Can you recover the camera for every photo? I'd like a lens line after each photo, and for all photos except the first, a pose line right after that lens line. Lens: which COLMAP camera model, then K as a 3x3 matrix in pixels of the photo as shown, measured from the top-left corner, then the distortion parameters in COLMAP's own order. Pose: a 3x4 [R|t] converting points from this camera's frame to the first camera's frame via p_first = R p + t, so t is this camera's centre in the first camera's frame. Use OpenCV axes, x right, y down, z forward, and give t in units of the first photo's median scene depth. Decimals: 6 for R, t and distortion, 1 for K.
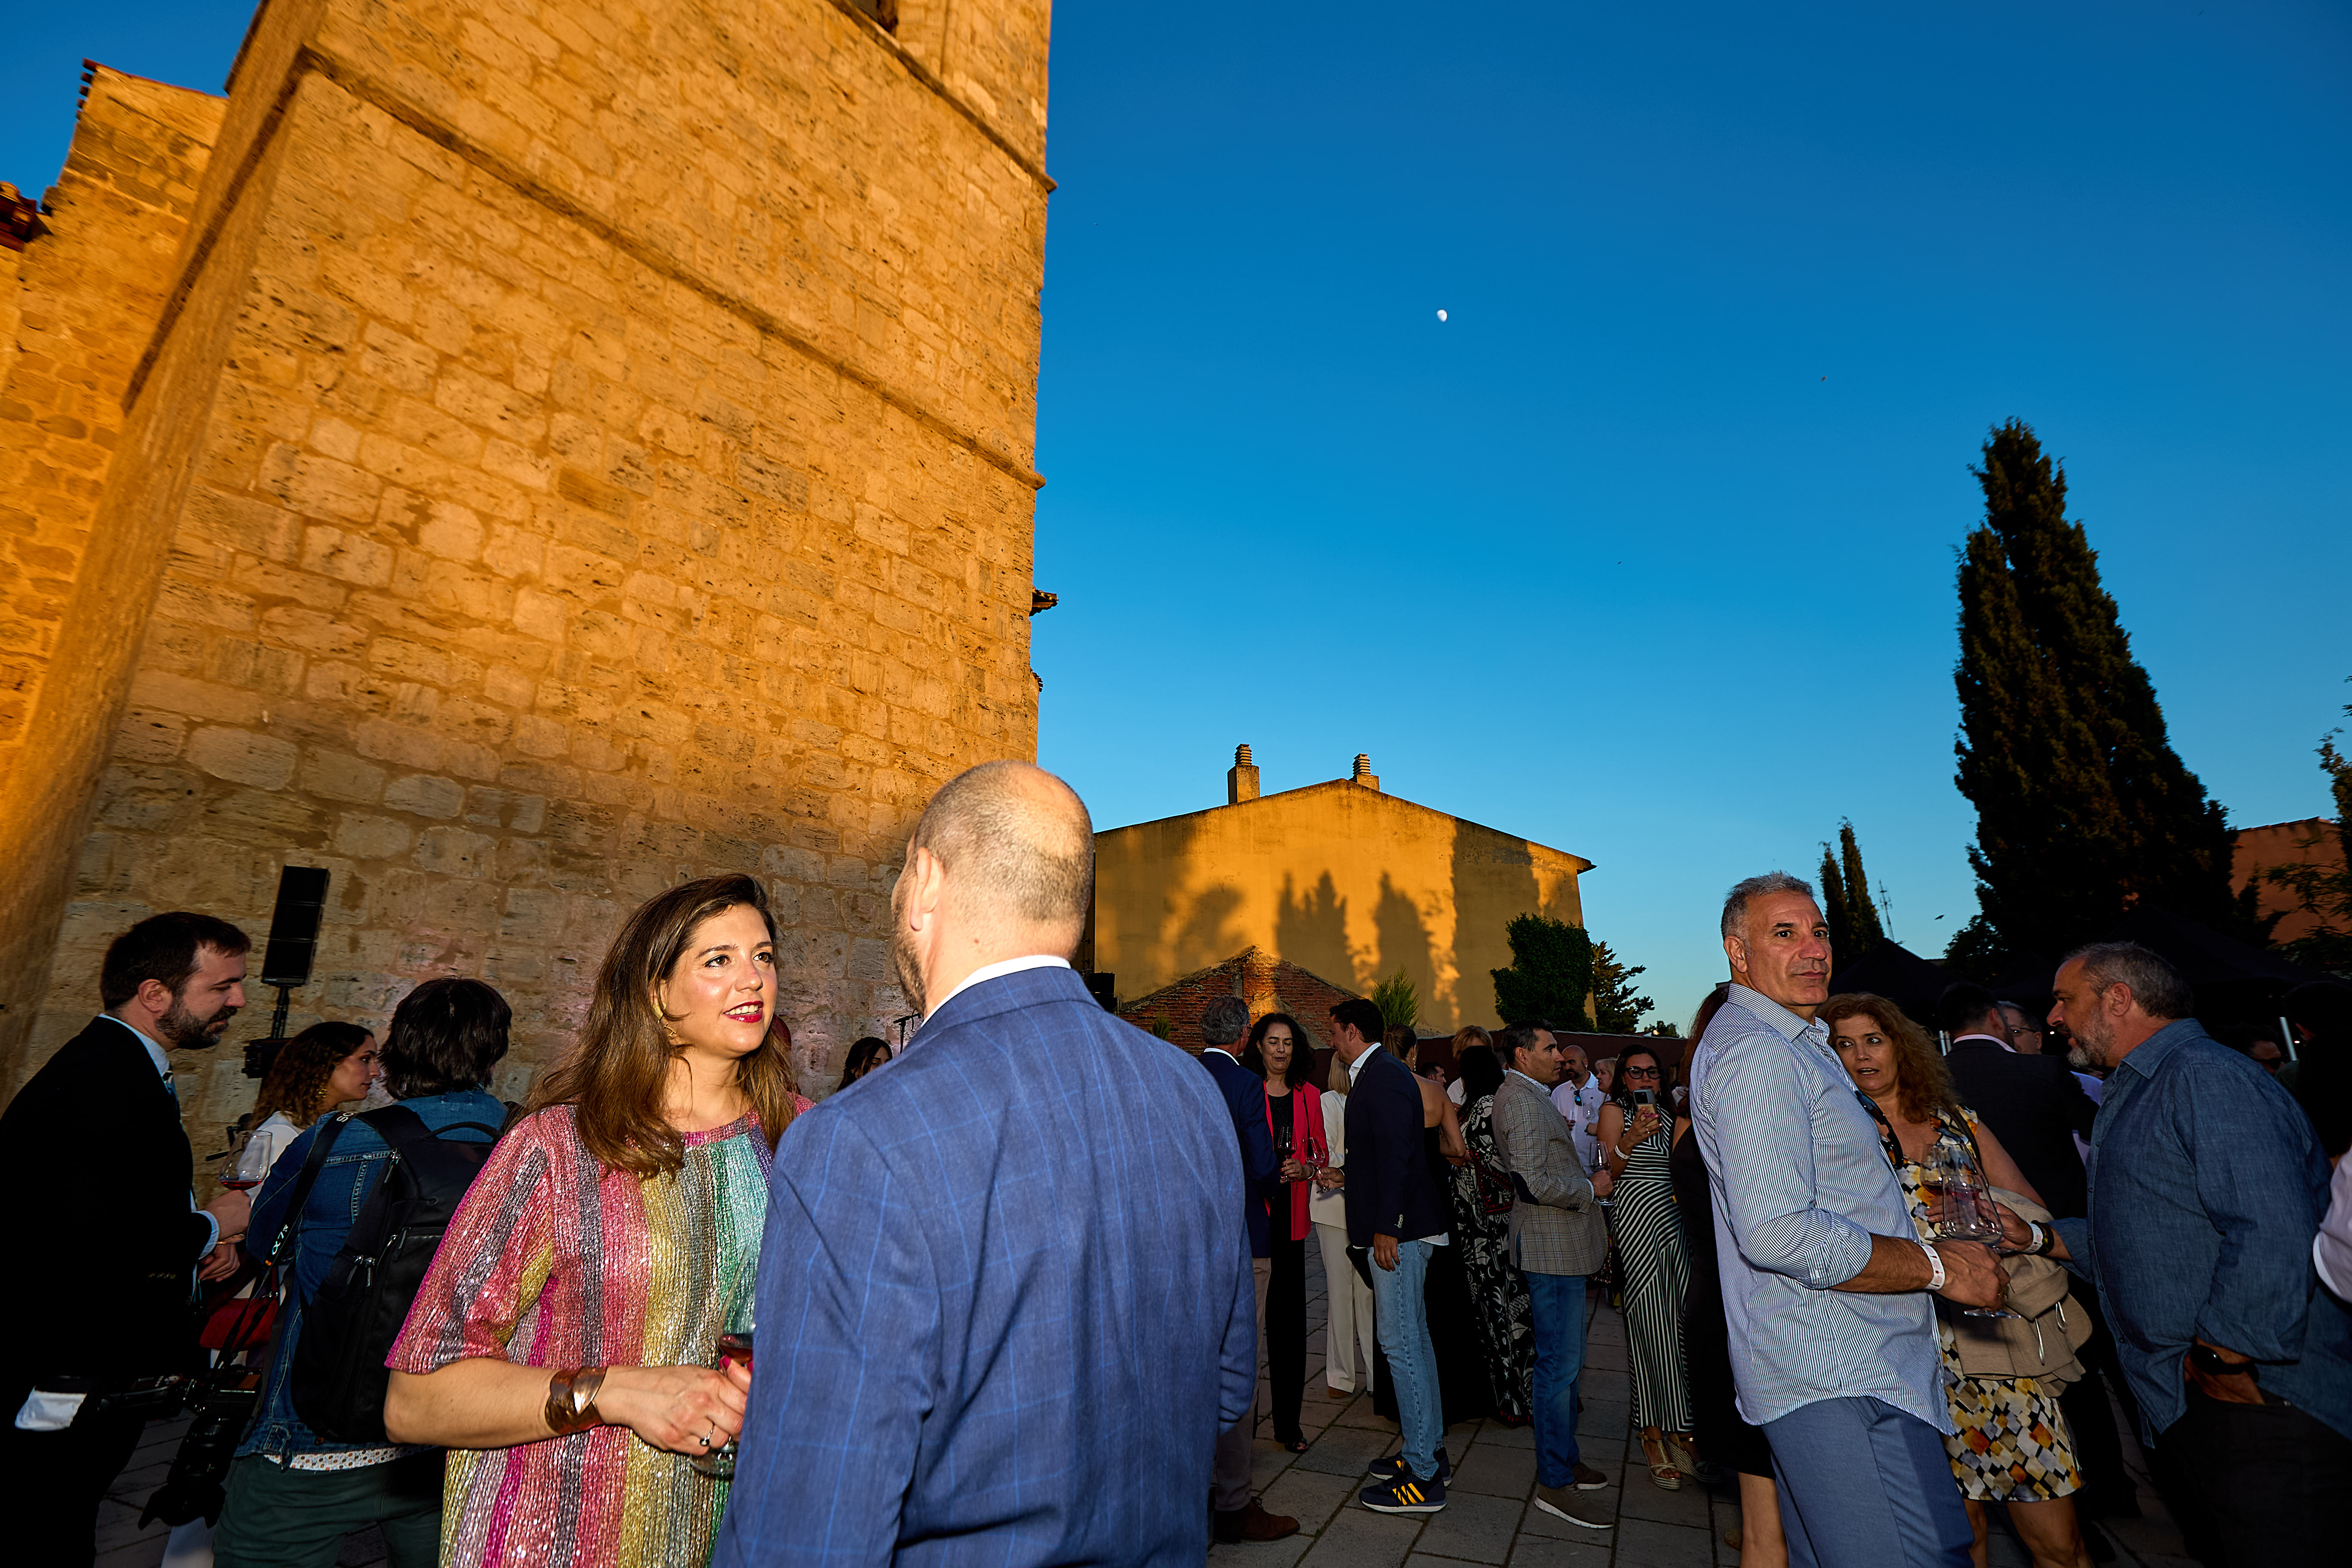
lens RADIAL K [[1069.2, 0, 1174.8], [0, 1069.2, 779.1], [0, 0, 1]] dist [-0.003570, 0.000554]
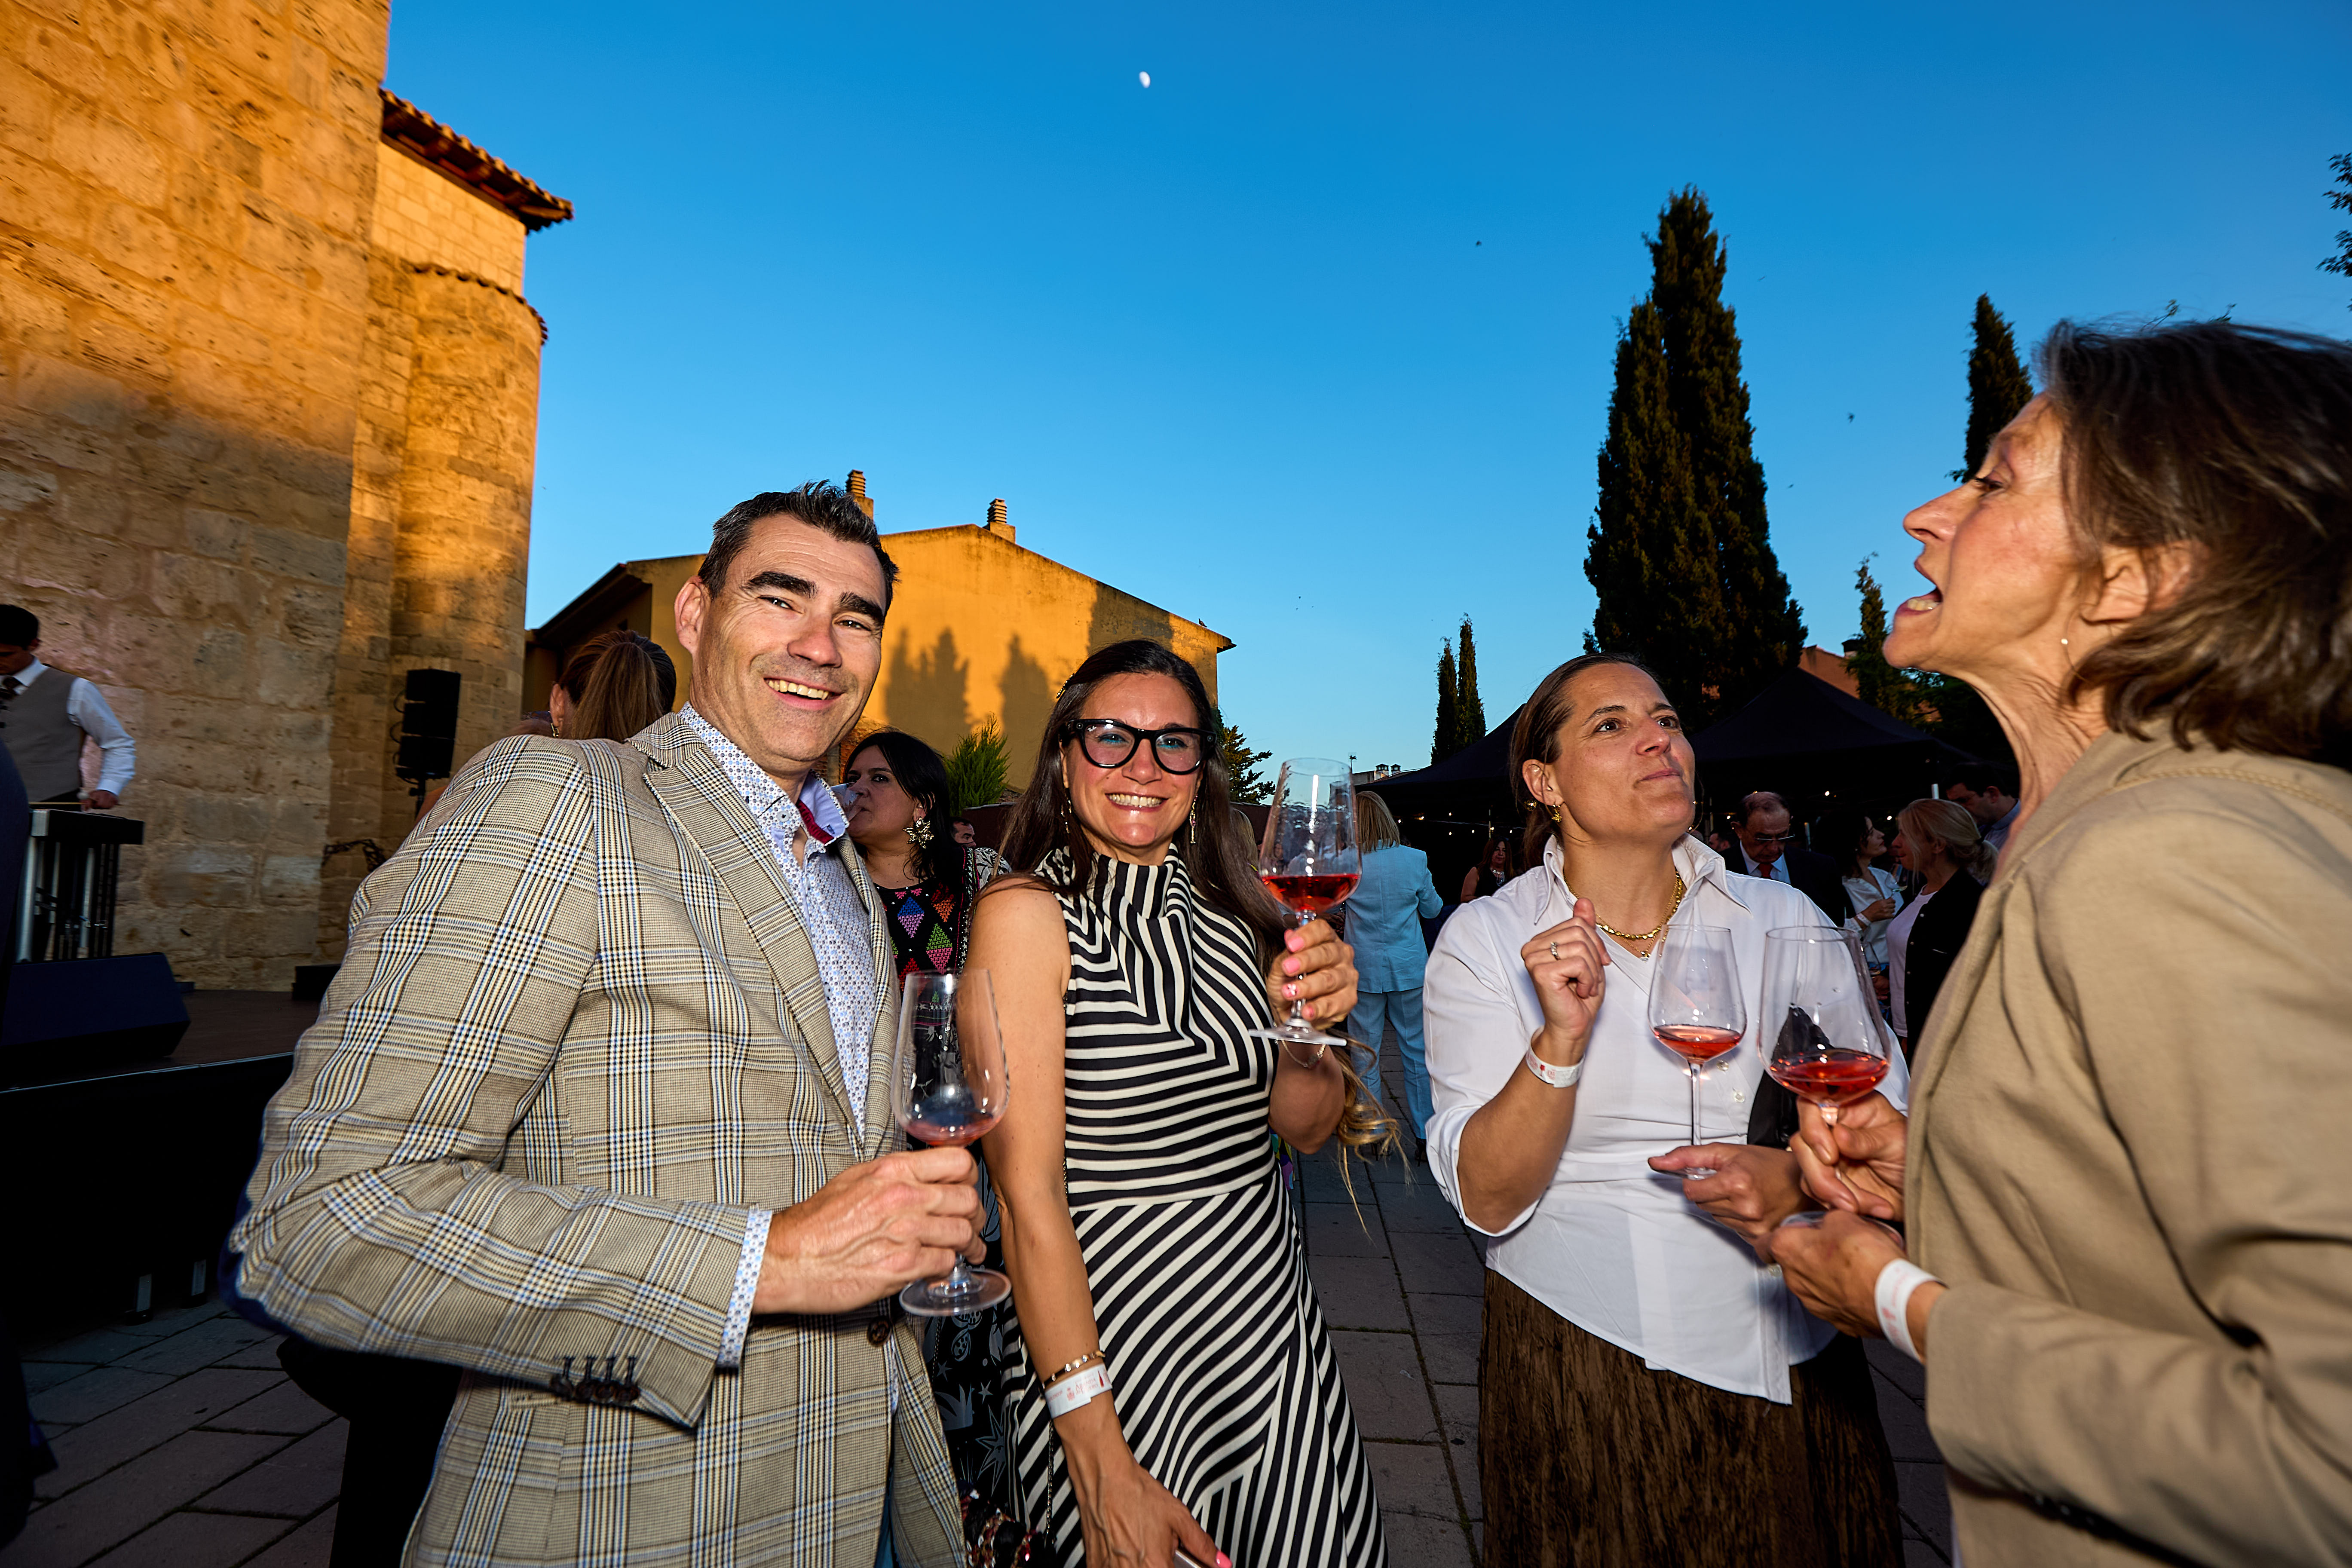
lens RADIAL K [[1069.2, 0, 1176.7], [0, 1069.2, 790.1], [0, 0, 1]] dist [-0.003570, 0.000554]
pose [[0.948081, 0.023431, 0.317163, 0.068200], [-0.087766, 0.977831, 0.190115, 0.049415], [-0.305678, -0.208081, 0.929120, 0.156054]]
